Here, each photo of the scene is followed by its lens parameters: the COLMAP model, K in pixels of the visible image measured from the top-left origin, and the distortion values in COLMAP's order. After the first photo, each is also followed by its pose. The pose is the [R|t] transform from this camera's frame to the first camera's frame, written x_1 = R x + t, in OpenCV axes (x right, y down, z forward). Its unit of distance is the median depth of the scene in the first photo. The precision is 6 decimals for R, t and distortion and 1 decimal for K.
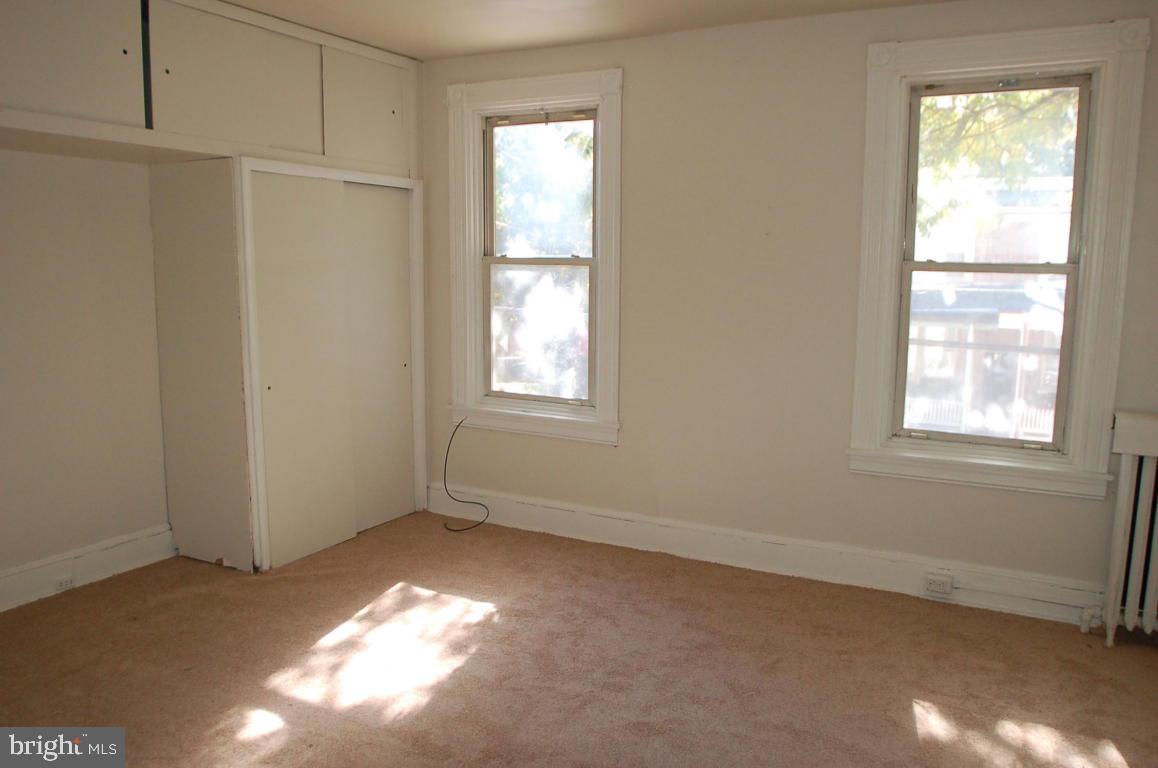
lens RADIAL K [[891.2, 0, 584.2], [0, 891.2, 387.9], [0, 0, 1]] dist [-0.058011, 0.067816]
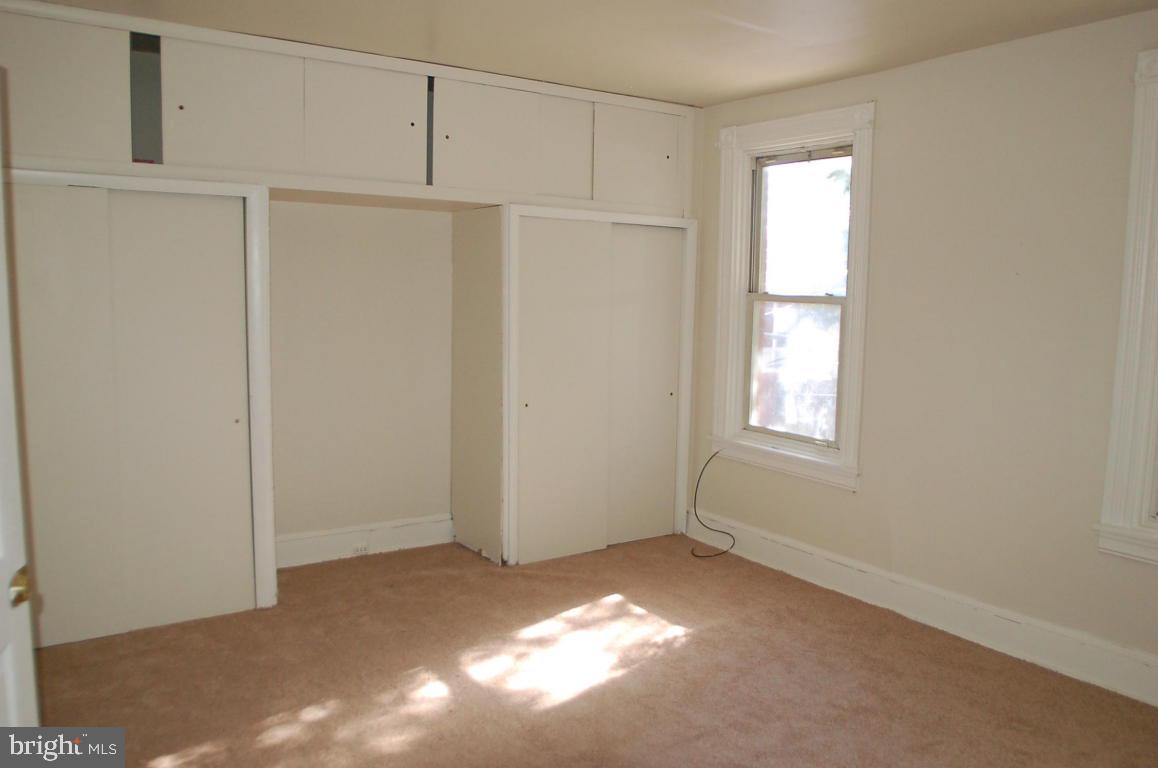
lens RADIAL K [[891.2, 0, 584.2], [0, 891.2, 387.9], [0, 0, 1]] dist [-0.058011, 0.067816]
pose [[0.891154, 0.062512, -0.449375, 0.212770], [-0.077574, 0.996871, -0.015165, -0.010043], [0.447021, 0.048374, 0.893215, 0.010150]]
